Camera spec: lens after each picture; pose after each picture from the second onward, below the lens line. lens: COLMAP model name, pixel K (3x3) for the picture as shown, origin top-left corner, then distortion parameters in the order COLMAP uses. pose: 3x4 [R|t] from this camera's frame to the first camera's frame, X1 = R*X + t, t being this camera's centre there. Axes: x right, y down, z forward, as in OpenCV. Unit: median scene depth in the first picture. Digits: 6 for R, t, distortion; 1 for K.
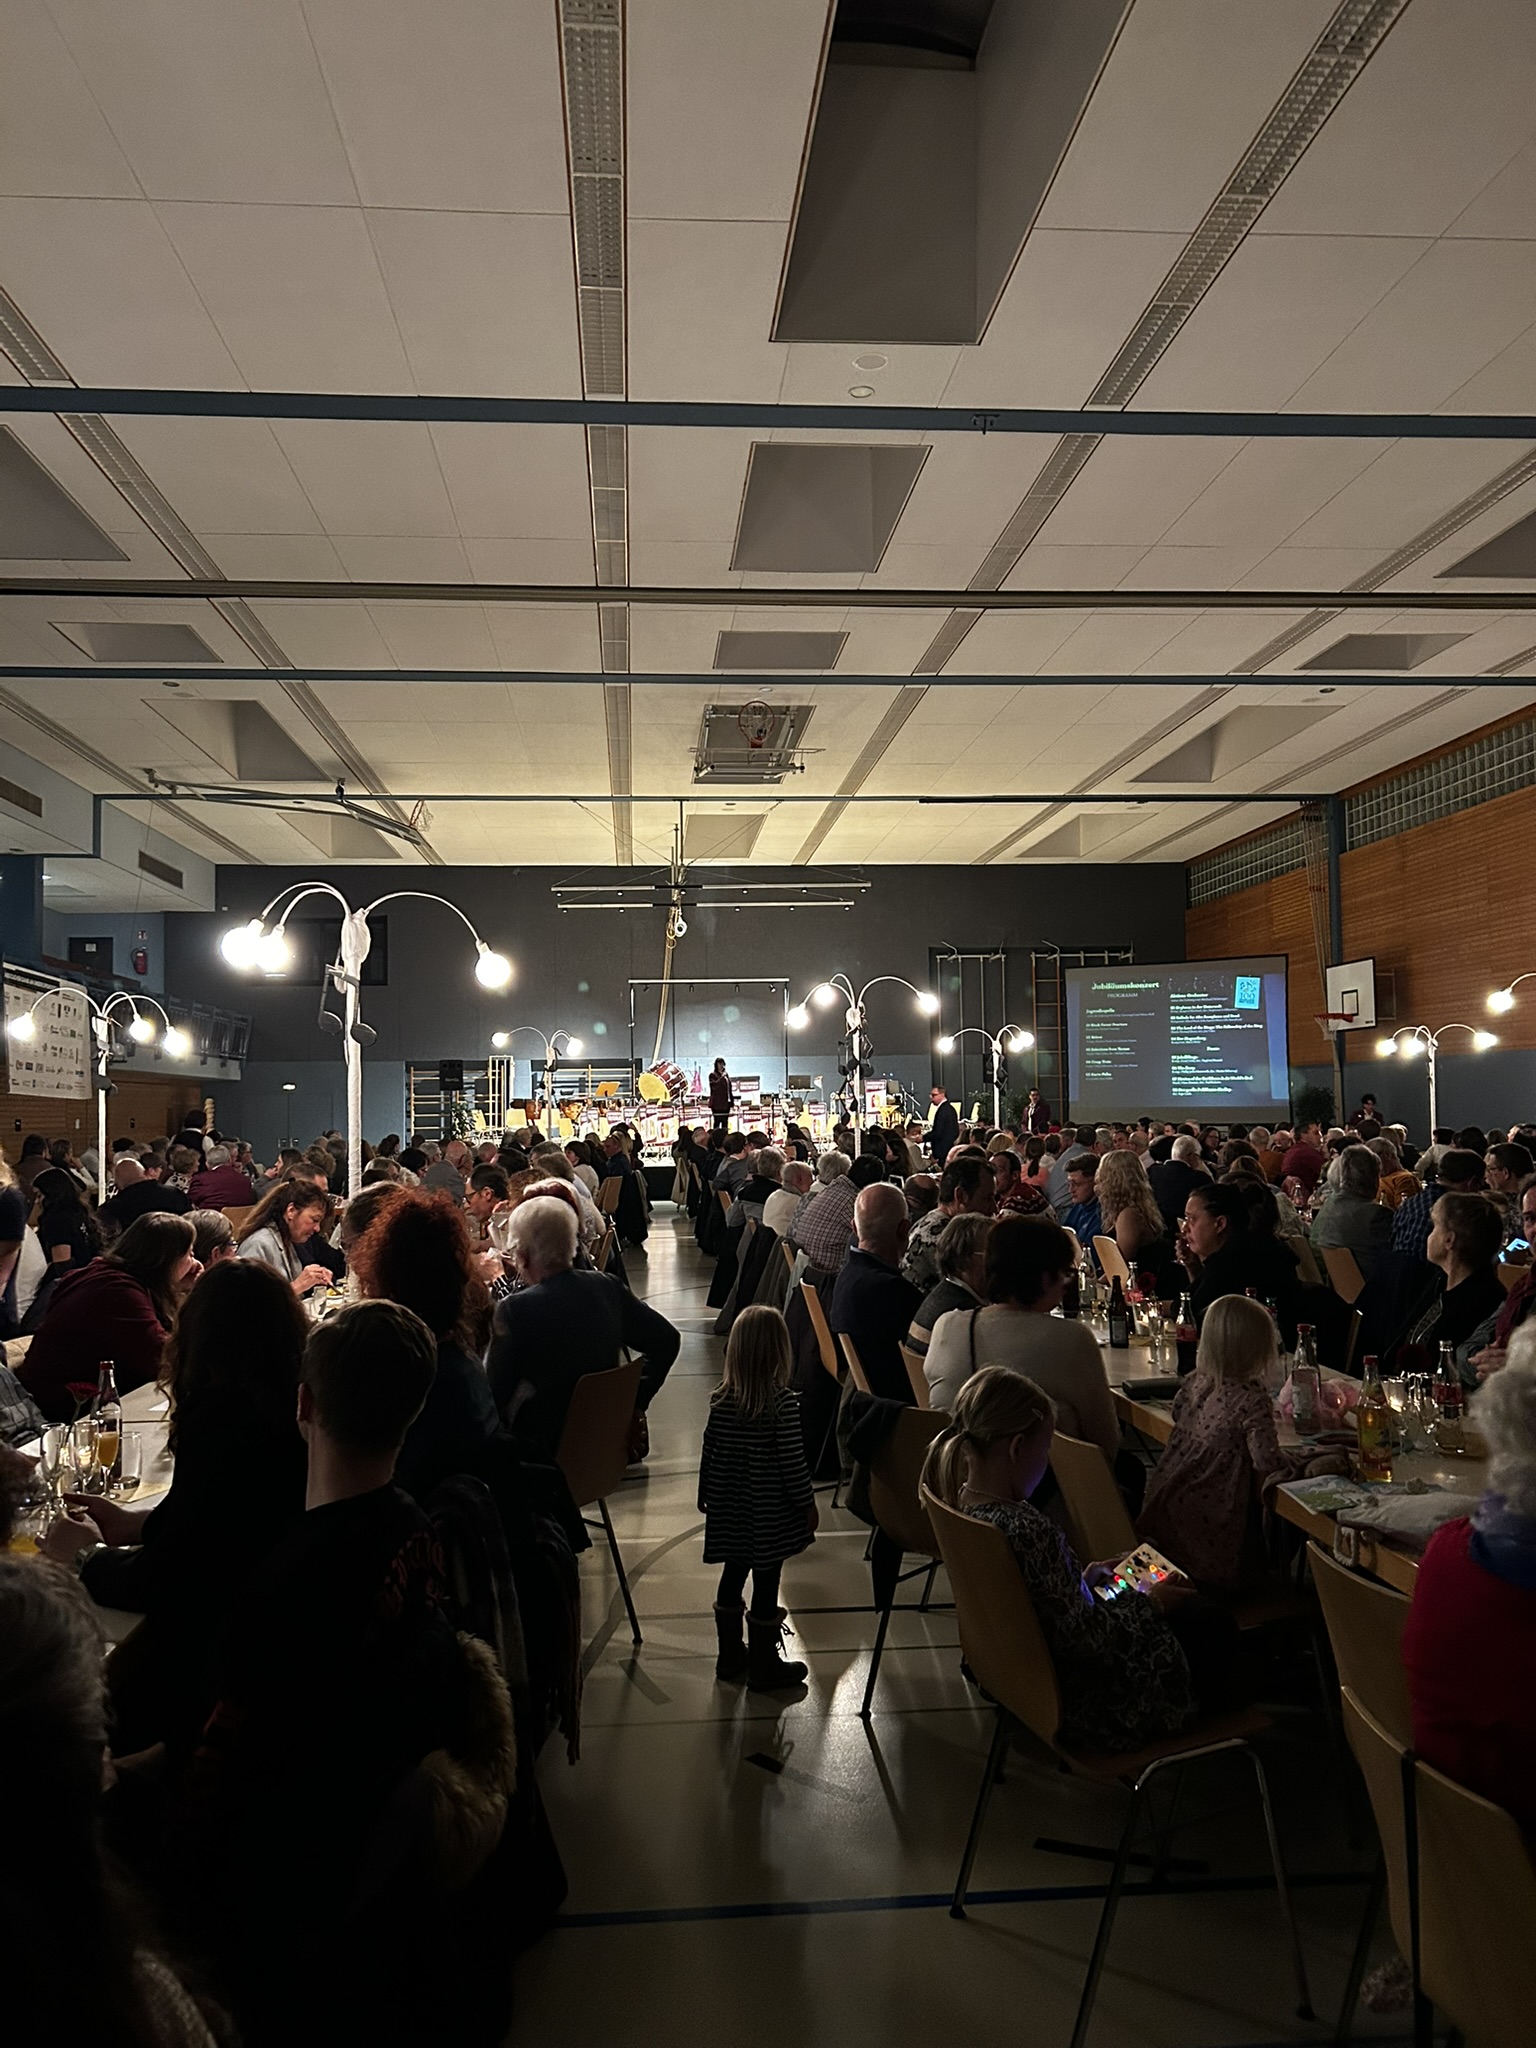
lens RADIAL K [[1543.3, 0, 752.7], [0, 1543.3, 1012.7], [0, 0, 1]] dist [0.063634, -0.072048]
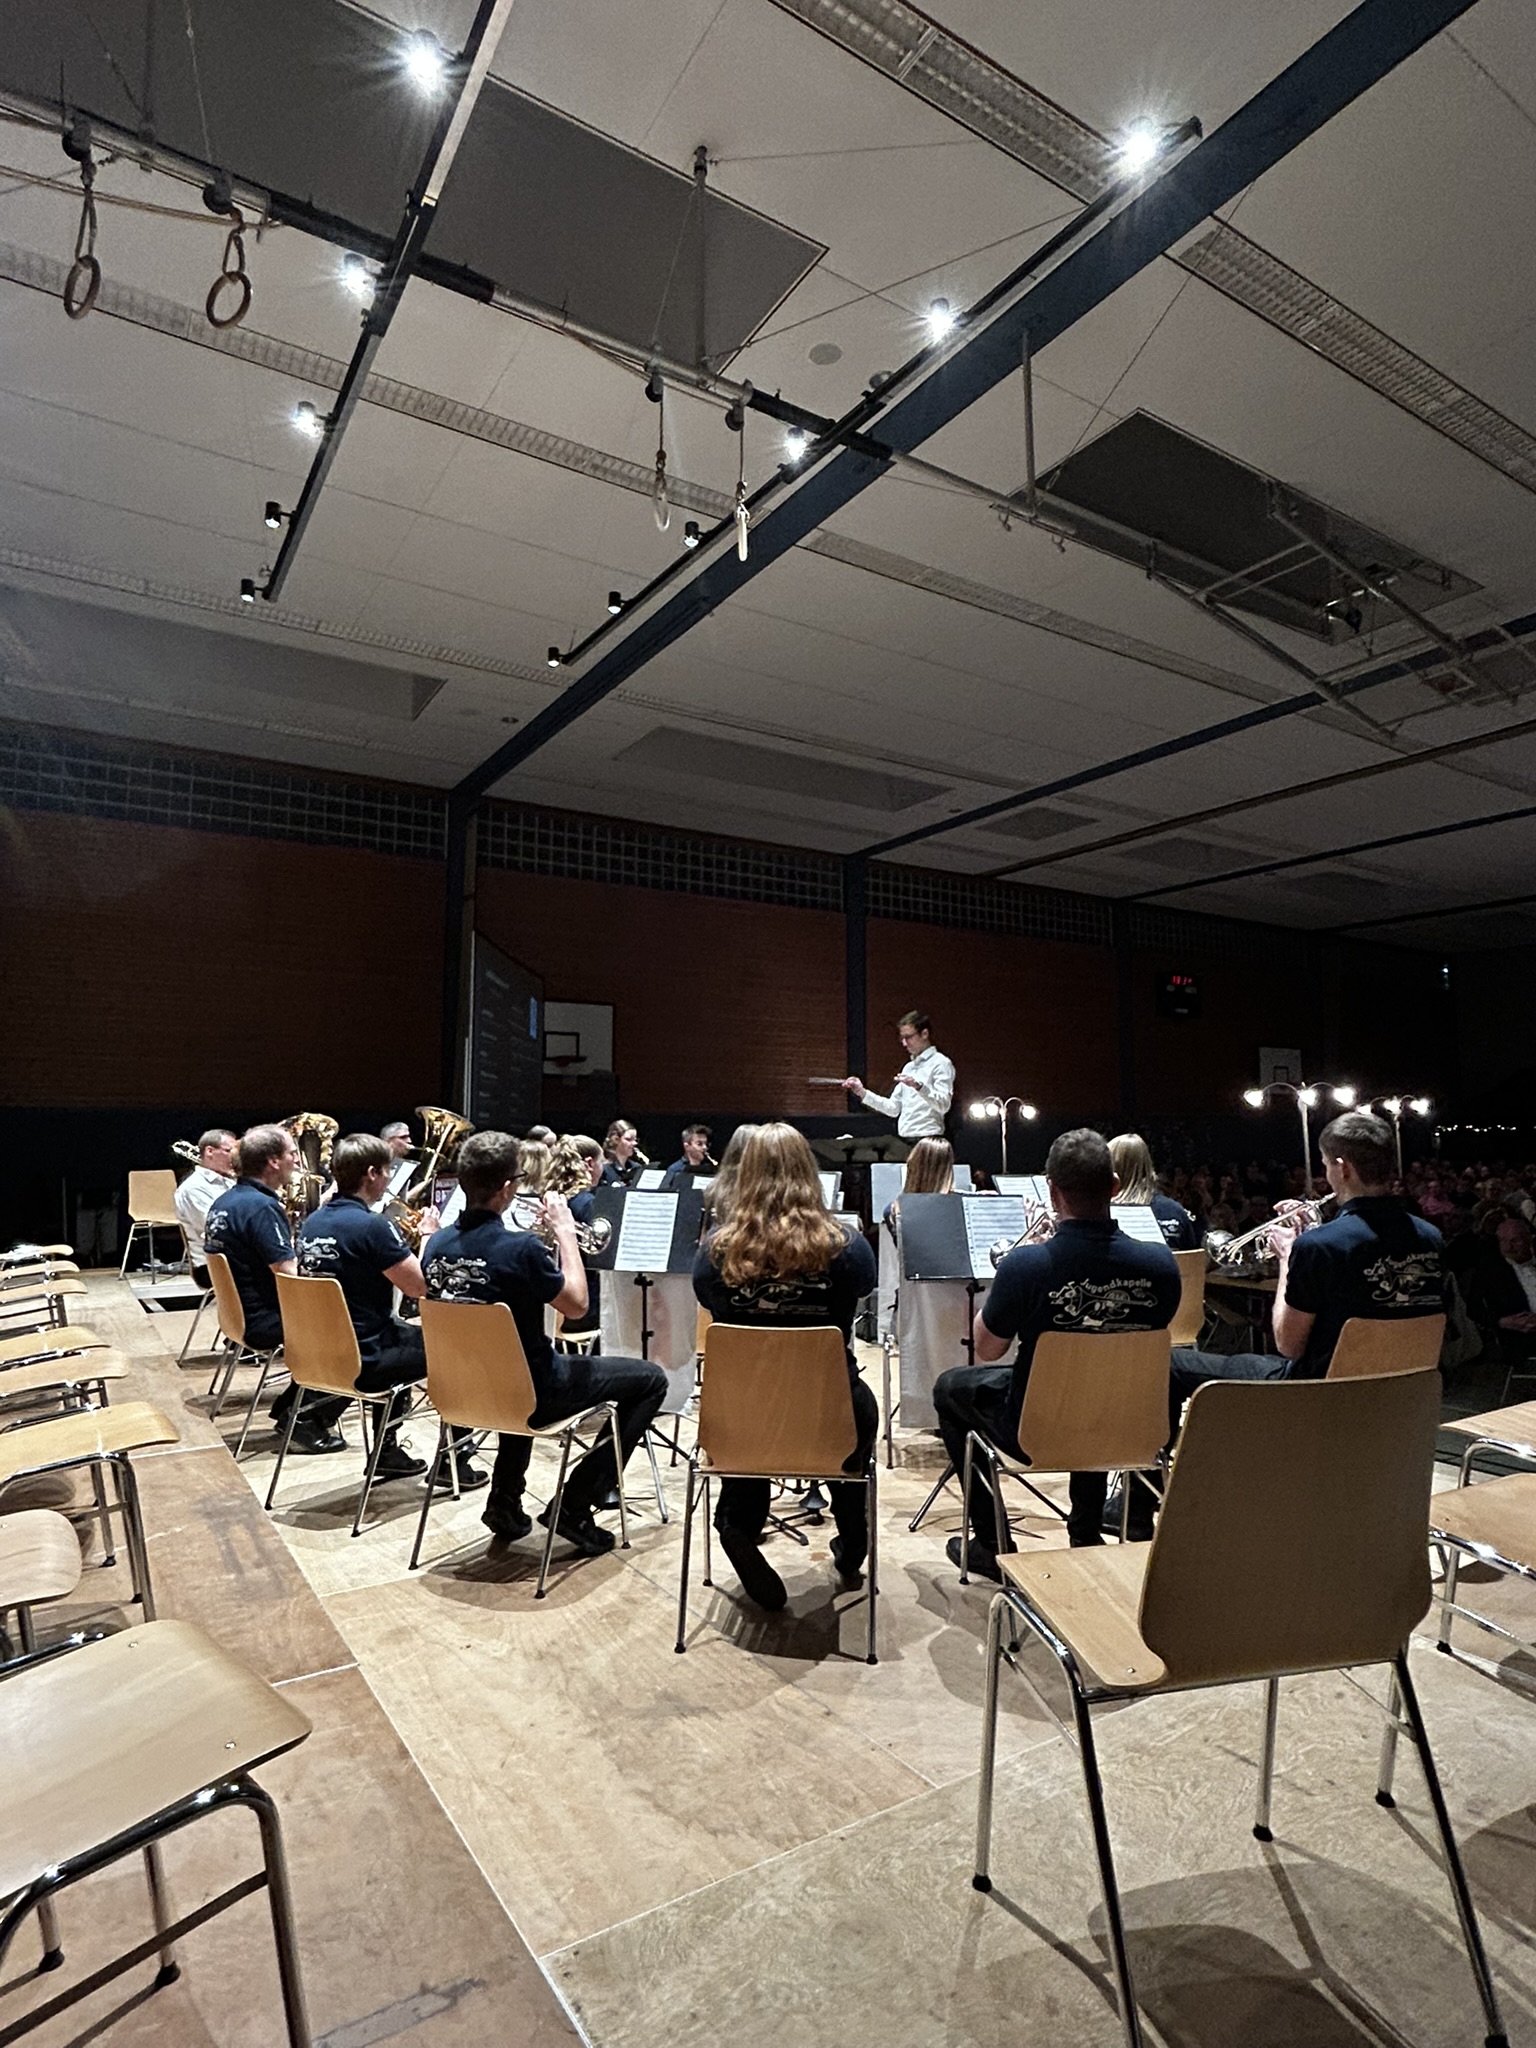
lens RADIAL K [[1123.4, 0, 754.2], [0, 1123.4, 1023.0], [0, 0, 1]] dist [-0.007306, 0.004510]
pose [[-0.457726, 0.096334, 0.883859, -0.195936], [-0.051808, 0.989534, -0.134681, 0.050628], [-0.887583, -0.107438, -0.447944, 0.977497]]
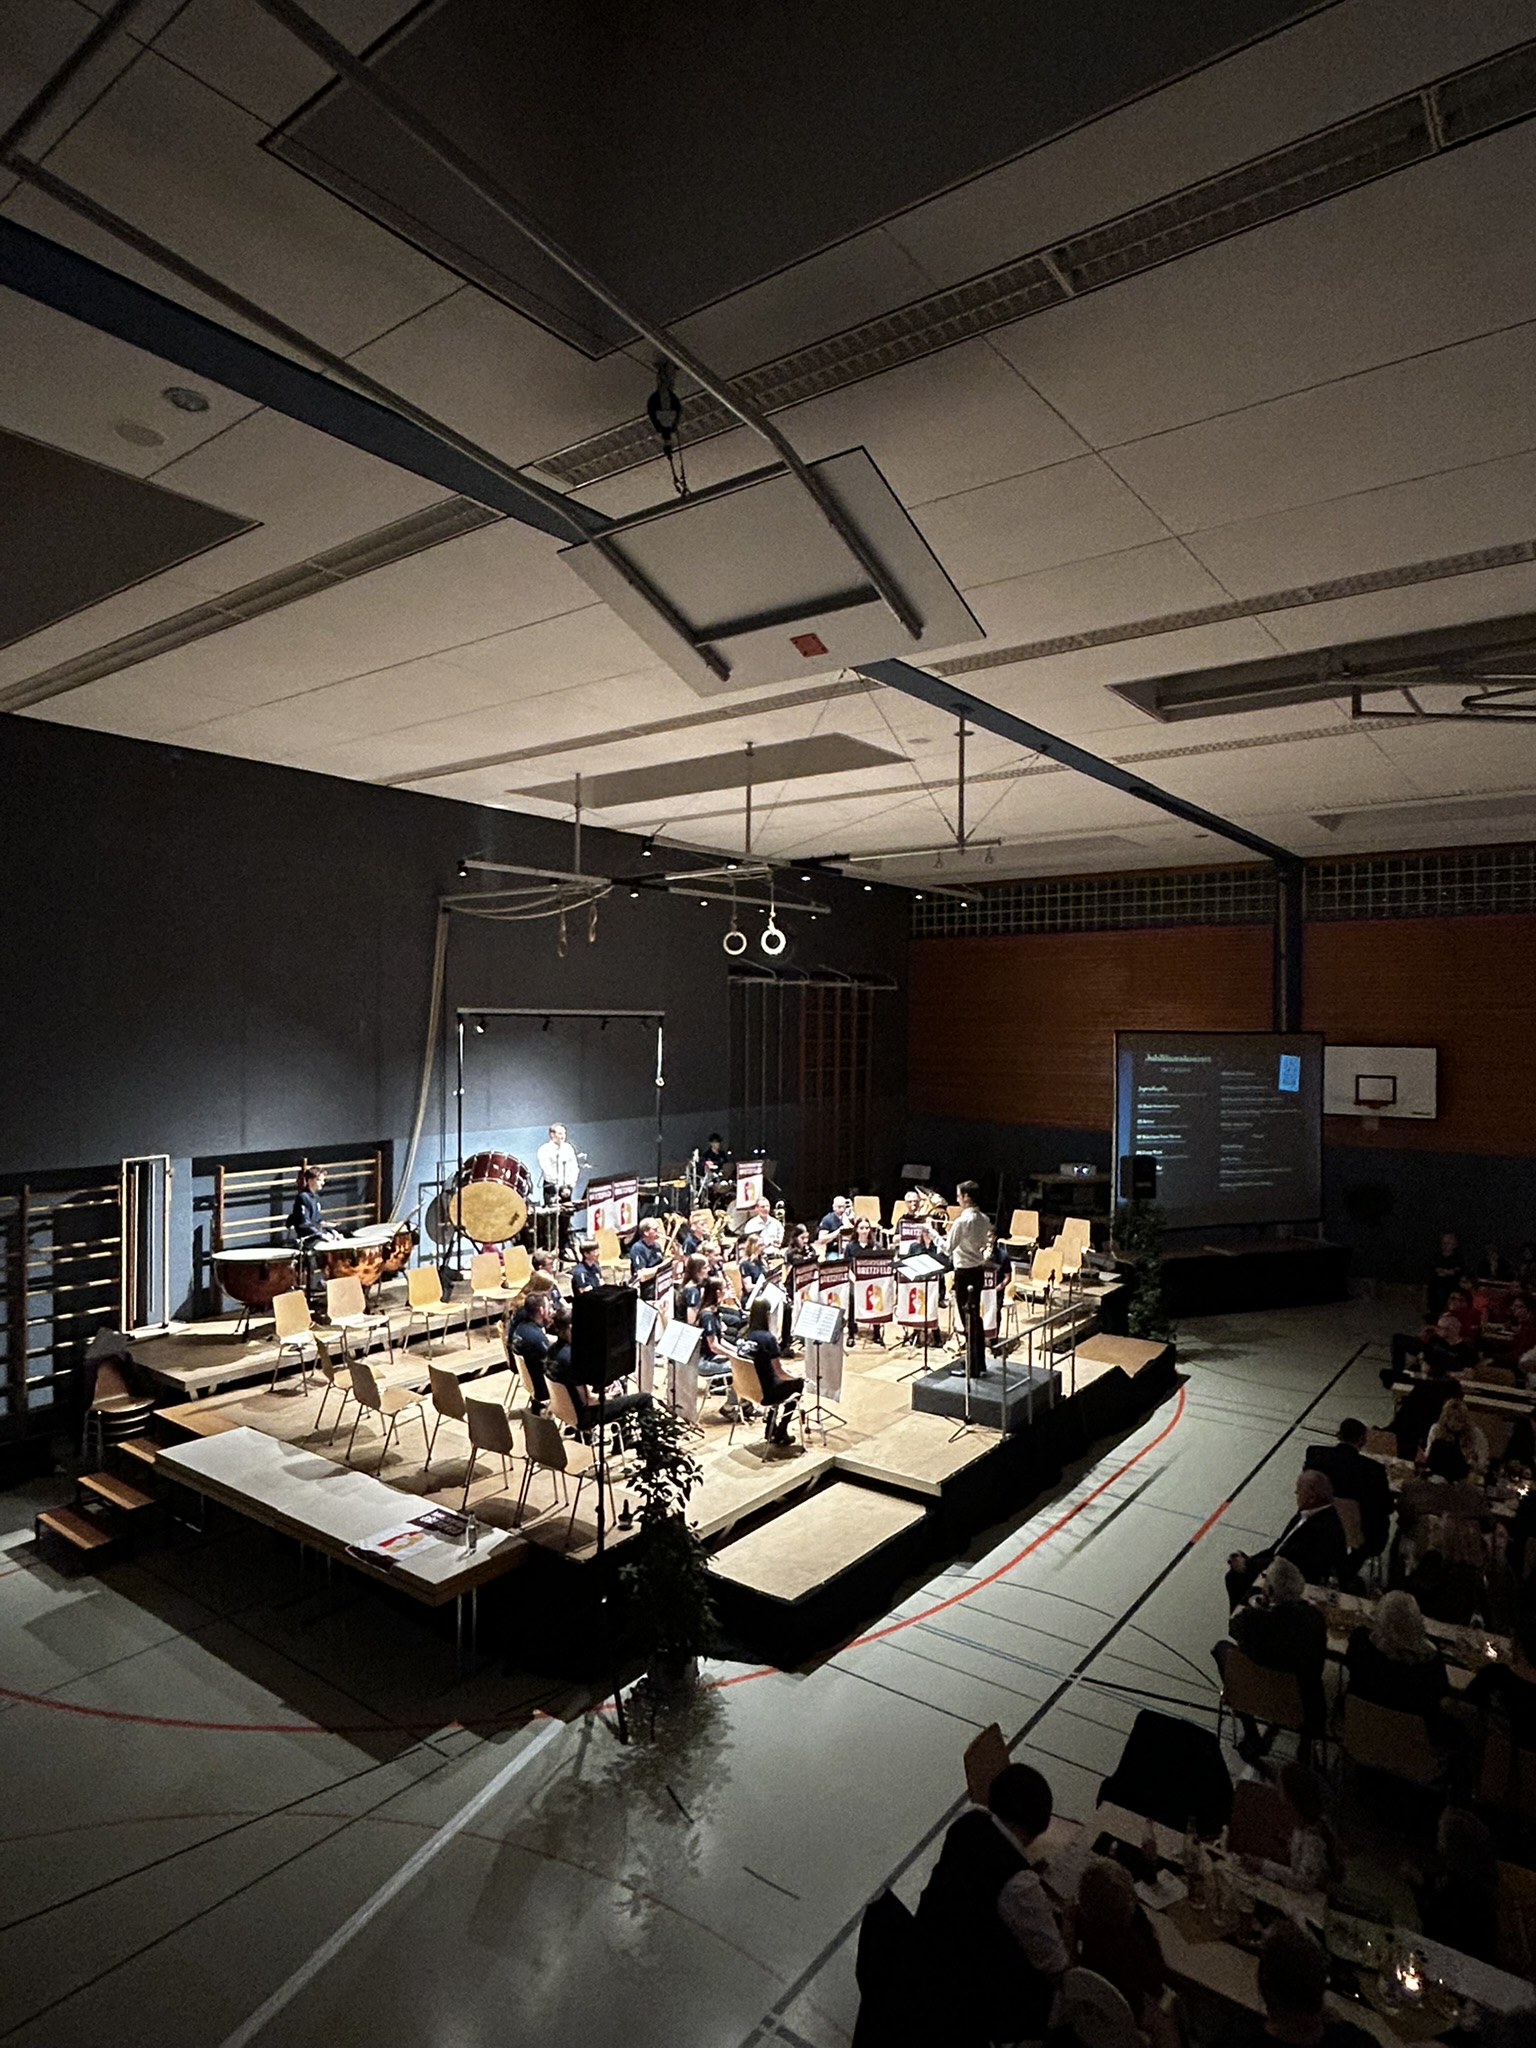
lens RADIAL K [[1159.0, 0, 771.7], [0, 1159.0, 1022.4], [0, 0, 1]] dist [0.006757, -0.005110]
pose [[0.660737, 0.020222, 0.750345, -0.313729], [-0.065361, 0.997390, 0.030675, -0.035965], [-0.747766, -0.069312, 0.660335, 0.666556]]
